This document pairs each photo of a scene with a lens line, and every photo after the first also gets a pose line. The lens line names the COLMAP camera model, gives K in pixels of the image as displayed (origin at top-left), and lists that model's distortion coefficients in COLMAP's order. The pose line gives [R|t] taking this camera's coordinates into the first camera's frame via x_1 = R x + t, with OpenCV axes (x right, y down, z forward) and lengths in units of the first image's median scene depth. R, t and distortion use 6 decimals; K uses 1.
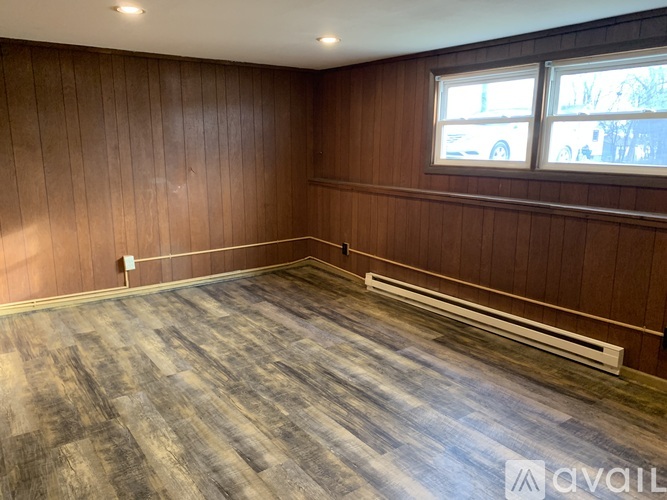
lens RADIAL K [[504.1, 0, 332.3], [0, 504.1, 247.4], [0, 0, 1]] dist [0.086483, -0.111335]
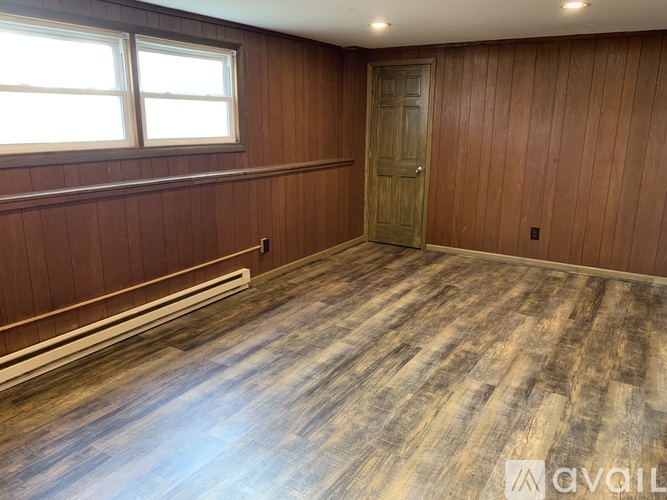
lens RADIAL K [[504.1, 0, 332.3], [0, 504.1, 247.4], [0, 0, 1]] dist [0.086483, -0.111335]
pose [[-0.356180, -0.241136, 0.902767, -0.752442], [0.181329, 0.929926, 0.319933, -0.255207], [-0.916655, 0.277651, -0.287497, 1.159050]]
